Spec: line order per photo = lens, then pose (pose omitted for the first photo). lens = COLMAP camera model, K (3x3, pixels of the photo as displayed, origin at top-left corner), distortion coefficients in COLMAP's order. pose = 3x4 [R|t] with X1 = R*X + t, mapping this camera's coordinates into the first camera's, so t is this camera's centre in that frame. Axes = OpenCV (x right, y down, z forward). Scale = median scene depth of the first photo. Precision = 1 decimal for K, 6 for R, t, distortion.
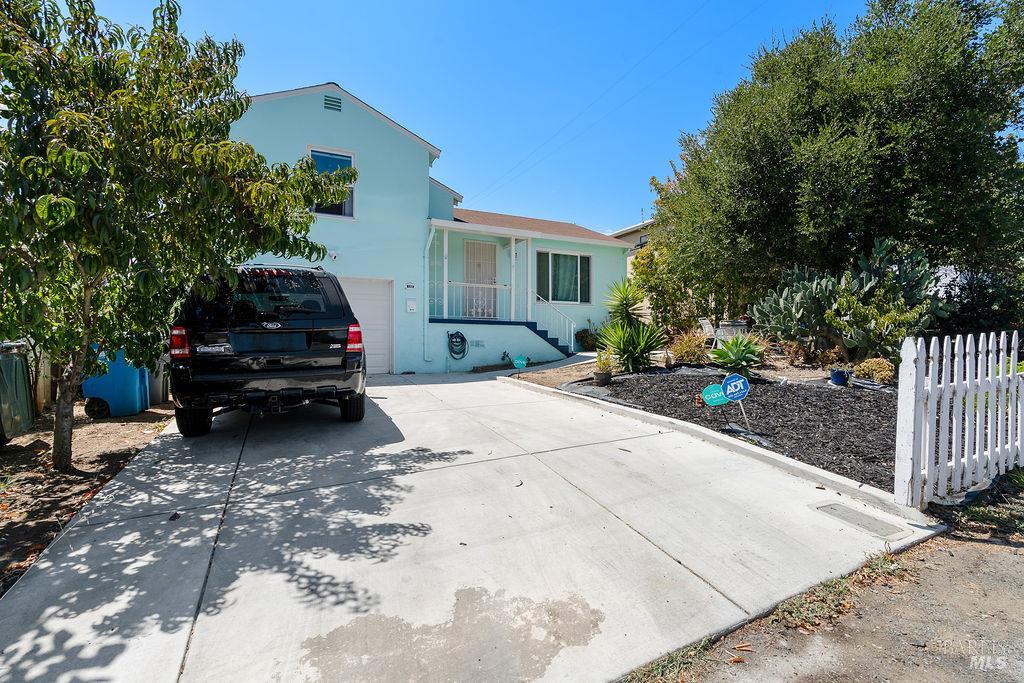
lens RADIAL K [[467.3, 0, 512.0], [0, 467.3, 341.5], [0, 0, 1]] dist [0.000528, 0.000293]
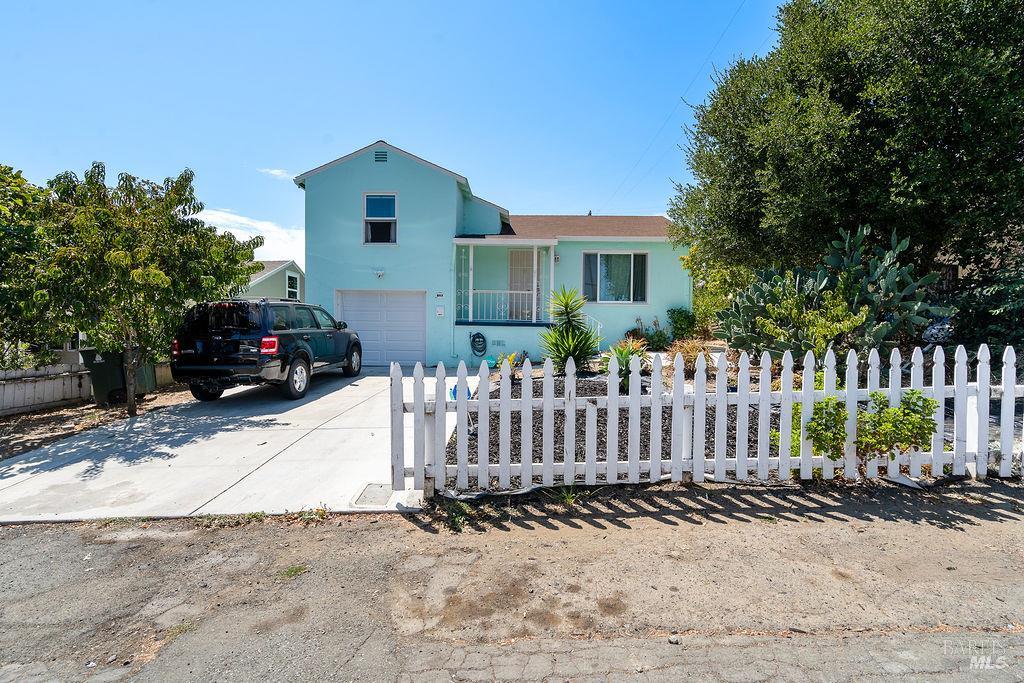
lens RADIAL K [[472.5, 0, 510.3], [0, 472.5, 339.7], [0, 0, 1]] dist [-0.000535, 0.000350]
pose [[0.888993, 0.017099, -0.457602, 0.491590], [-0.008316, 0.999741, 0.021200, -0.028976], [0.457845, -0.015042, 0.888905, -0.009218]]
